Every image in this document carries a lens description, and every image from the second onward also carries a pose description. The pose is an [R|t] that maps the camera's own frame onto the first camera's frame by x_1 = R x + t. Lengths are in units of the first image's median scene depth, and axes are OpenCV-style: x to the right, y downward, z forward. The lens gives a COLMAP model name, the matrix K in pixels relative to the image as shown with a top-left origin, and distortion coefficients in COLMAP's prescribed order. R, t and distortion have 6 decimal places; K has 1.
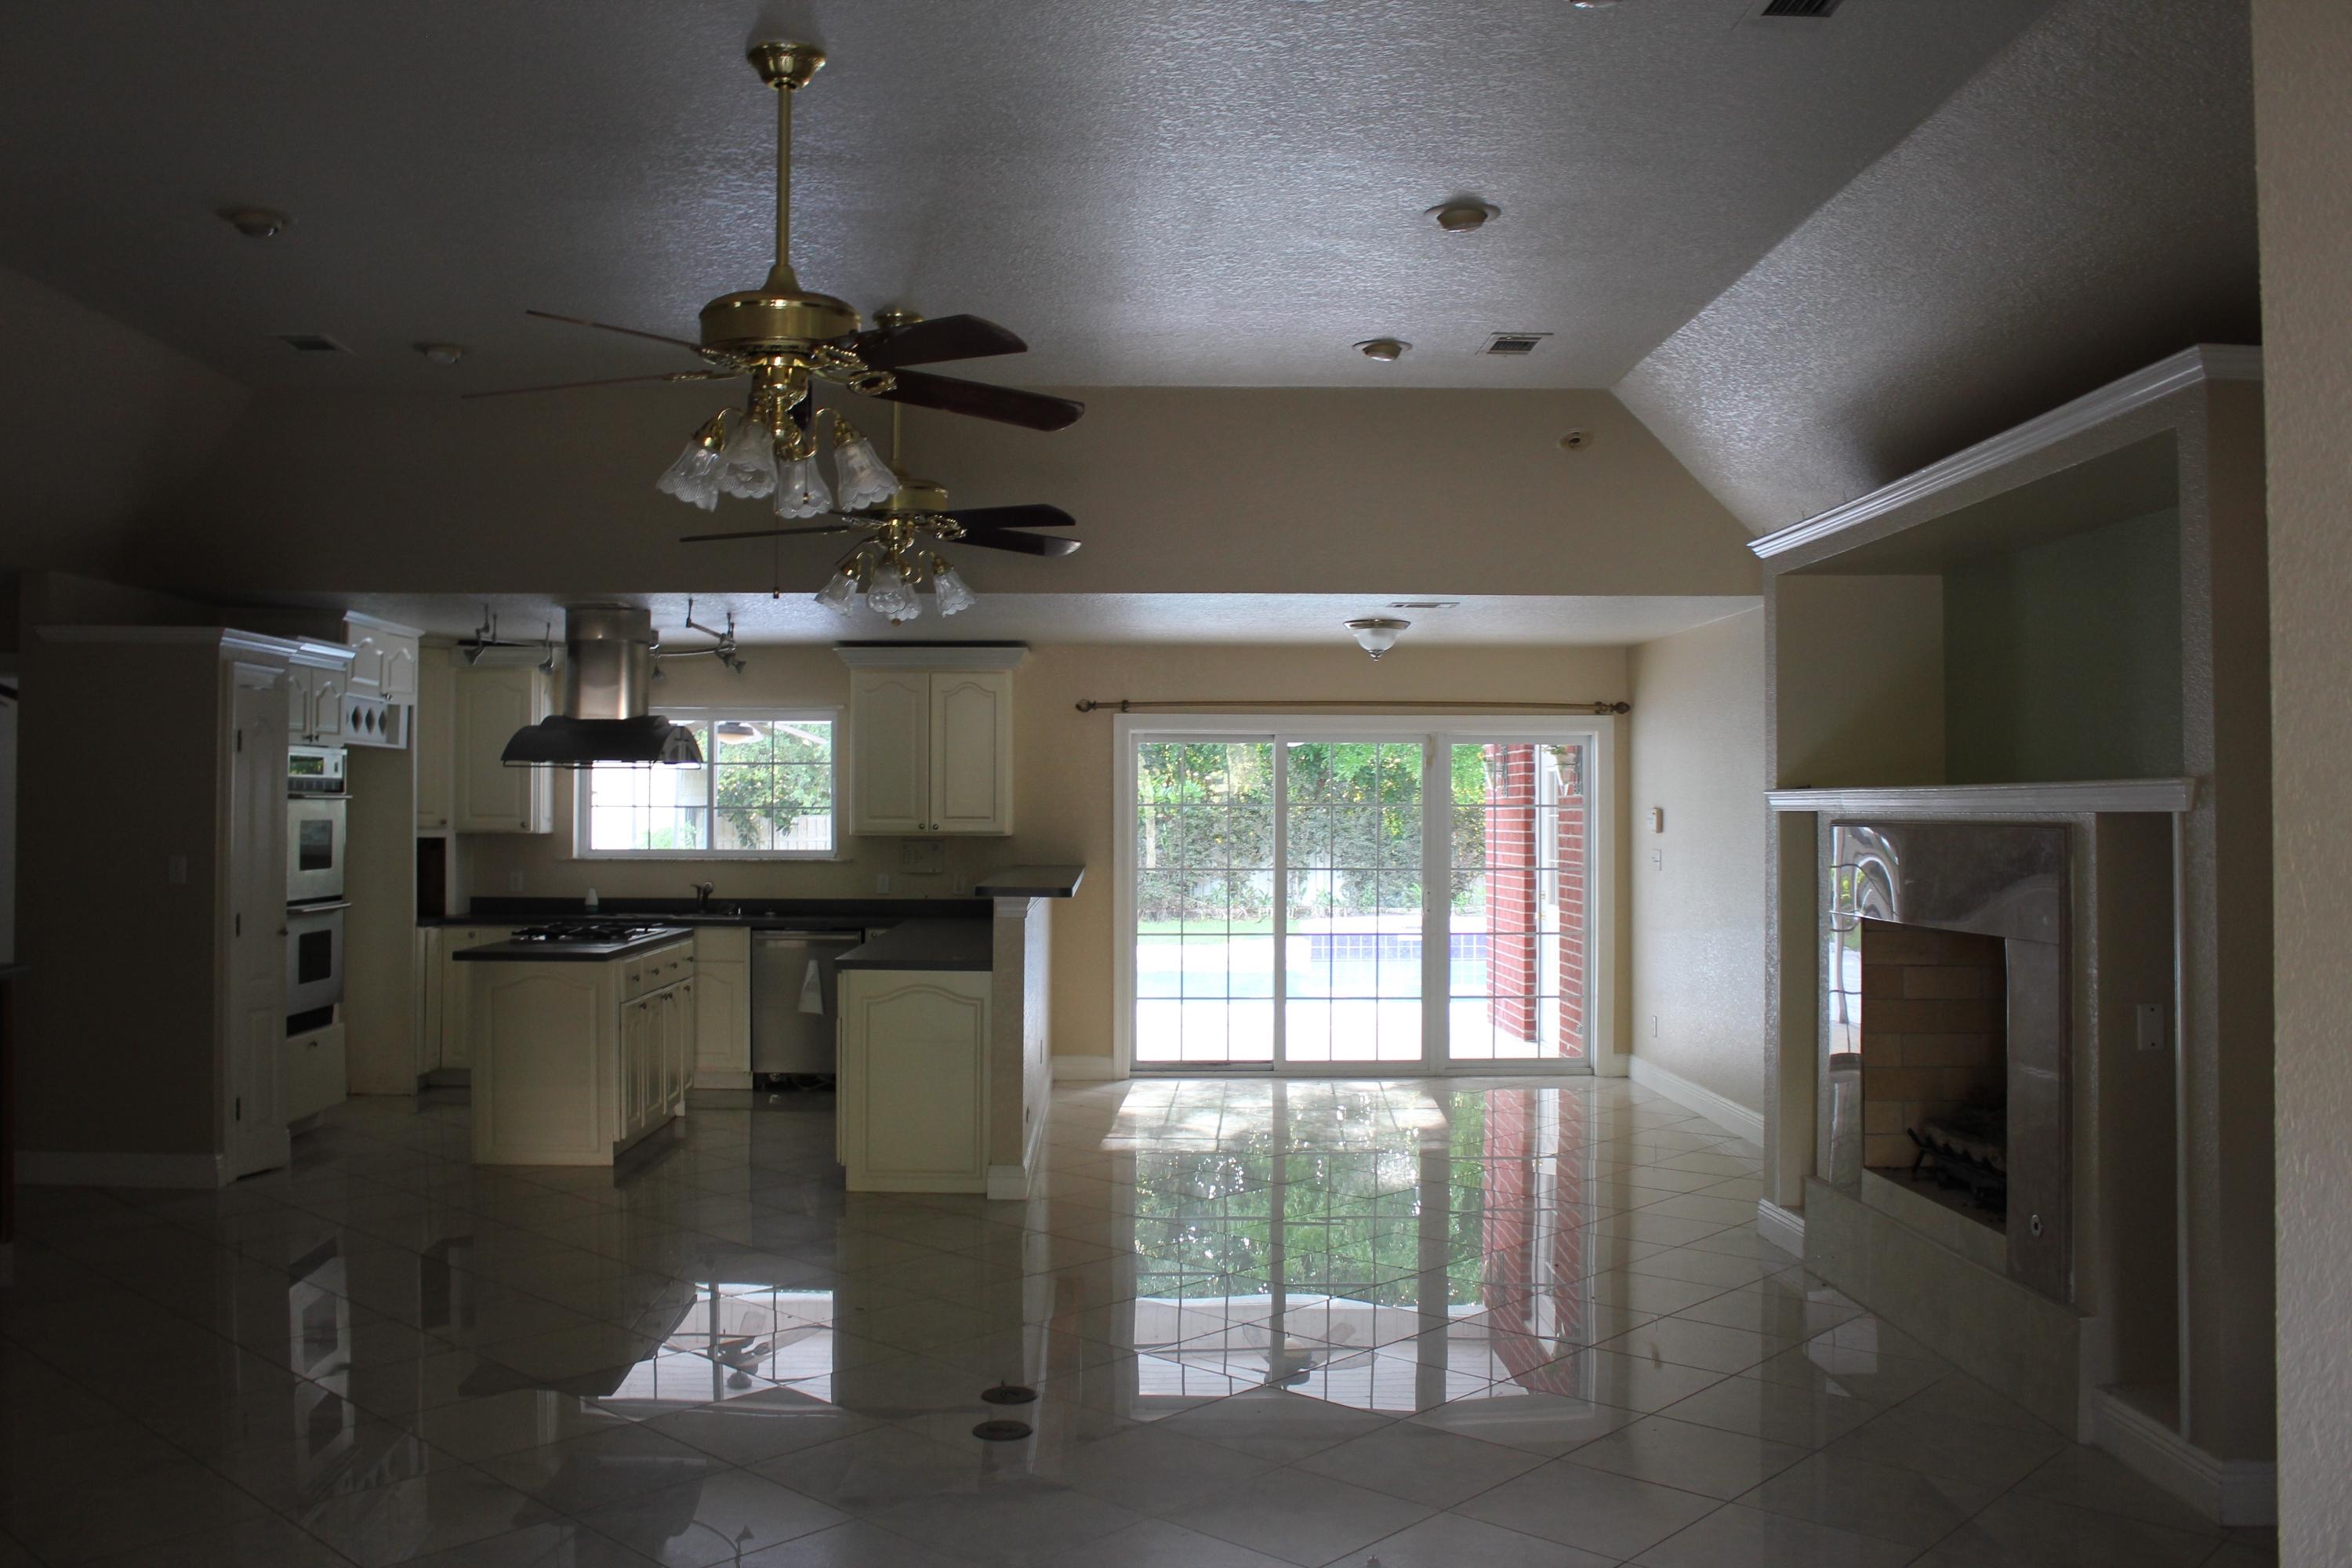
lens RADIAL K [[1992.2, 0, 1162.0], [0, 1992.2, 770.8], [0, 0, 1]] dist [-0.180393, 0.193007]
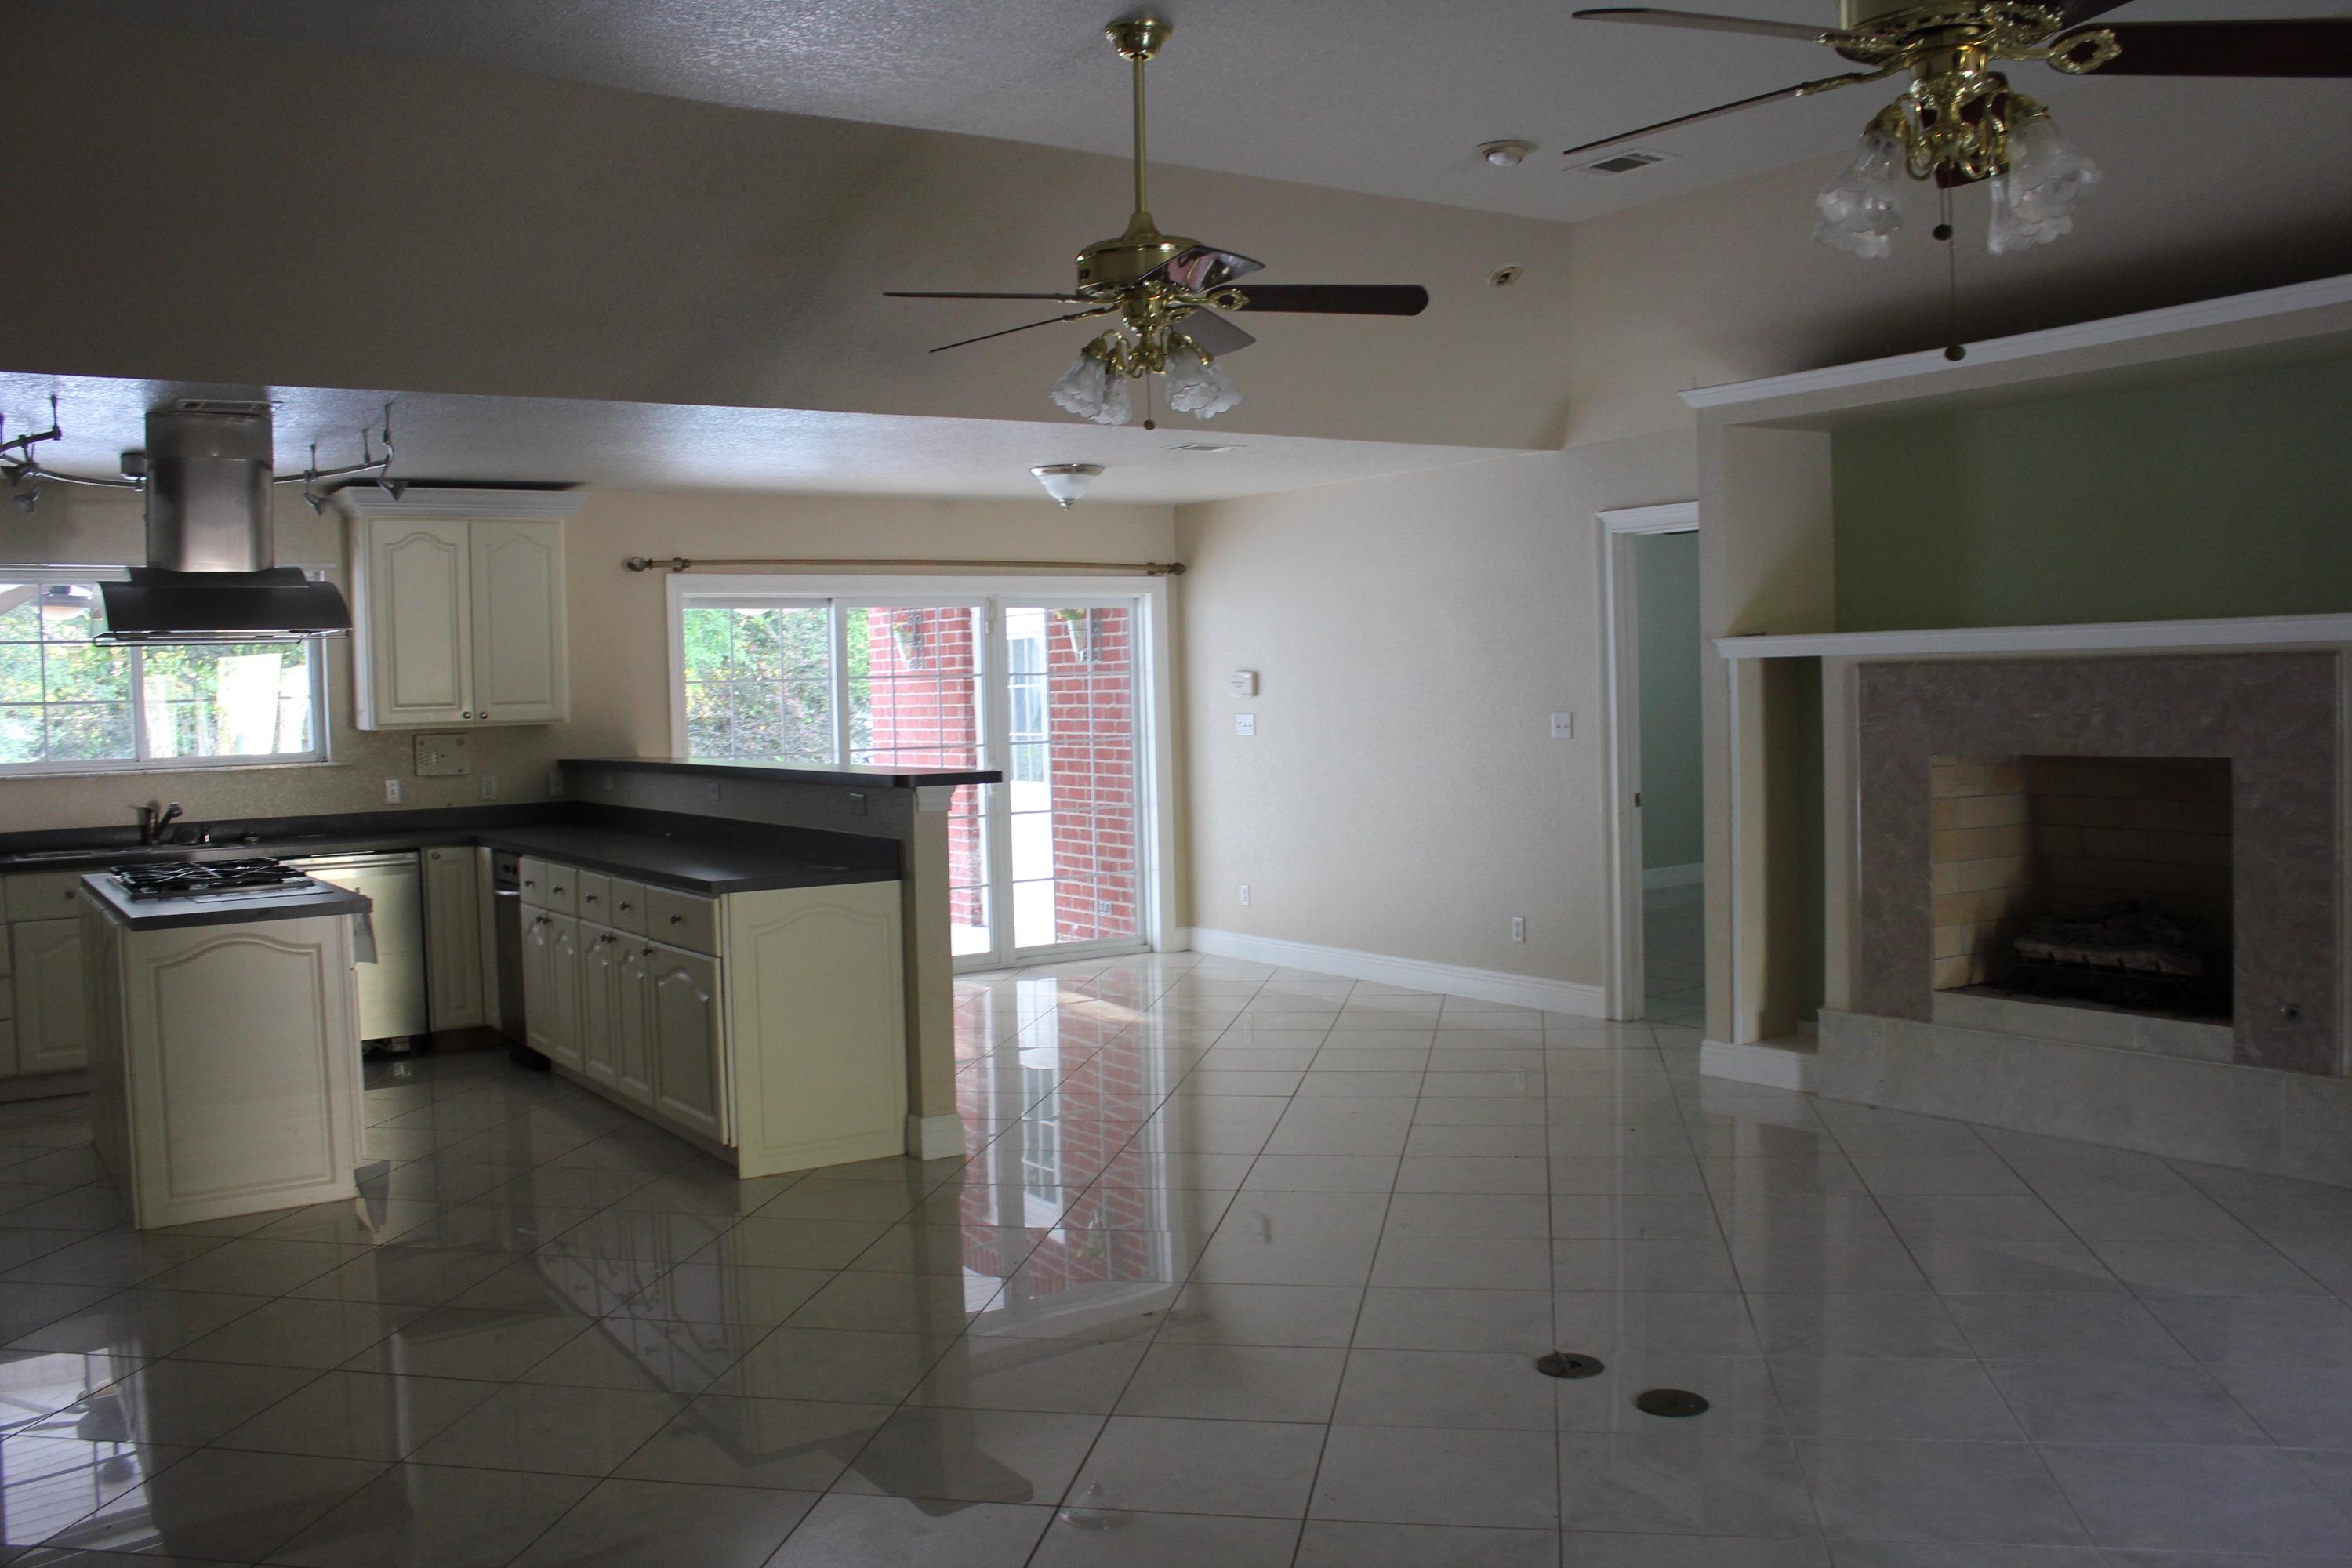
lens RADIAL K [[1992.2, 0, 1162.0], [0, 1992.2, 770.8], [0, 0, 1]] dist [-0.180393, 0.193007]
pose [[0.842995, -0.047507, 0.535820, -0.324822], [0.016329, 0.997893, 0.062786, 0.005917], [-0.537674, -0.044179, 0.841995, 0.203269]]
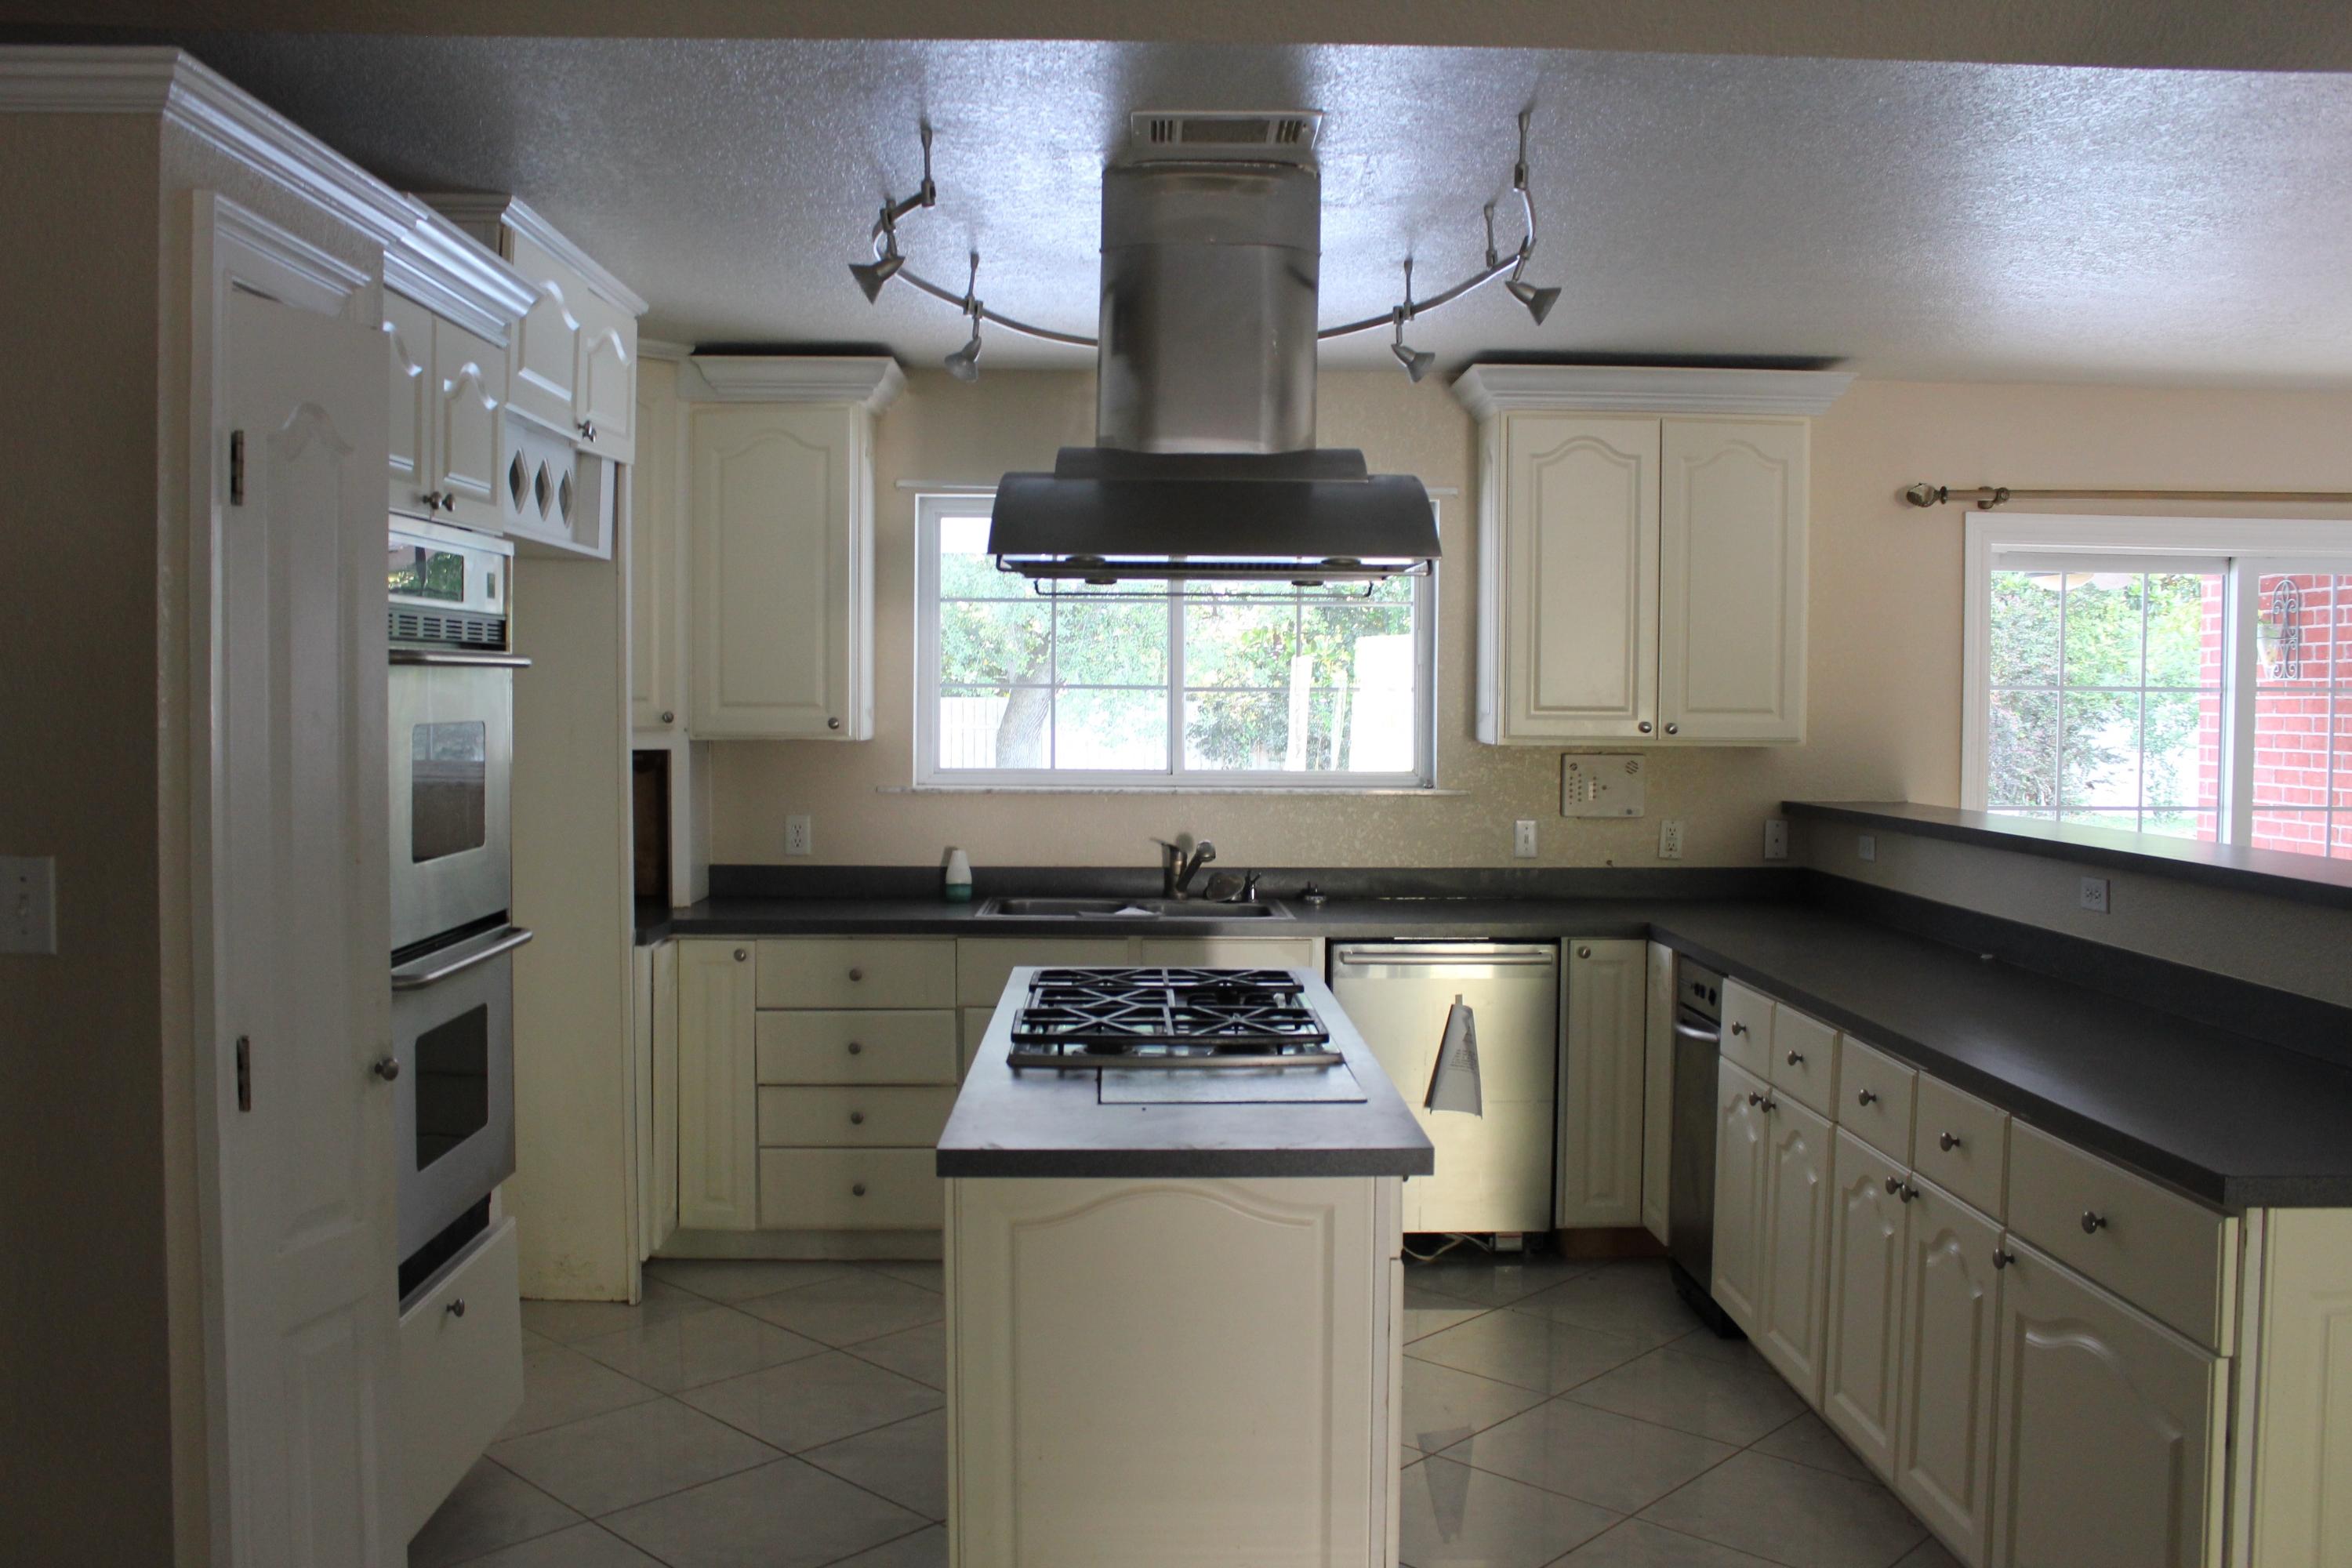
lens RADIAL K [[1992.2, 0, 1162.0], [0, 1992.2, 770.8], [0, 0, 1]] dist [-0.180393, 0.193007]
pose [[0.999980, 0.003495, -0.005239, -0.254424], [-0.003177, 0.998218, 0.059586, 0.010222], [0.005438, -0.059568, 0.998209, 0.534458]]
